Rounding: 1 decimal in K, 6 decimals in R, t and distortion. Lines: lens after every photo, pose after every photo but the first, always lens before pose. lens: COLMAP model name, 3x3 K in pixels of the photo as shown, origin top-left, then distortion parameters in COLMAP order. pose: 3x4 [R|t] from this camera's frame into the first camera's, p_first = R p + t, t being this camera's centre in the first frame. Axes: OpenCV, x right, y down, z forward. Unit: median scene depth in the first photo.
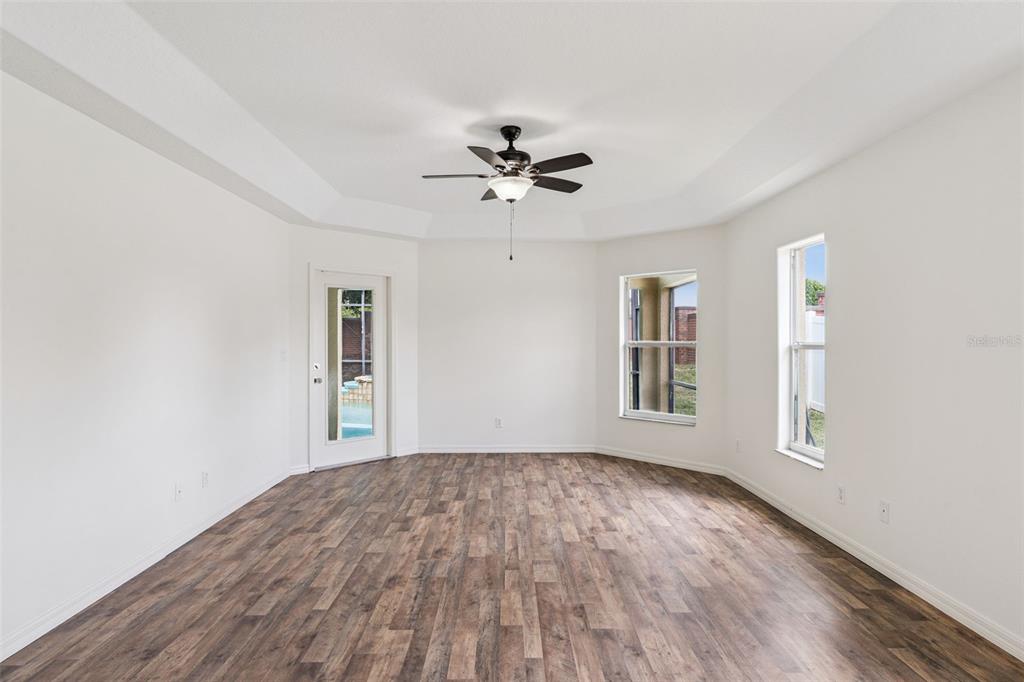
lens RADIAL K [[558.0, 0, 504.5], [0, 558.0, 340.7], [0, 0, 1]] dist [-0.005496, 0.004048]
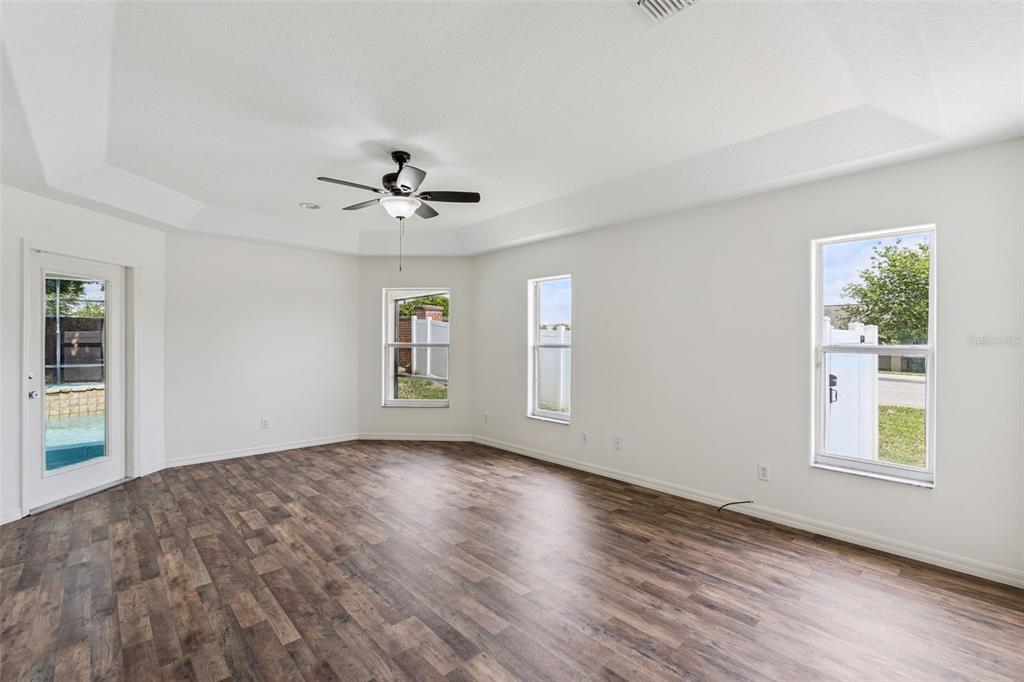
lens RADIAL K [[458.1, 0, 504.6], [0, 458.1, 341.6], [0, 0, 1]] dist [-0.002646, 0.000148]
pose [[0.738594, 0.001086, 0.674149, -0.375144], [-0.000195, 0.999999, -0.001397, -0.000279], [-0.674150, 0.000900, 0.738594, 0.145665]]
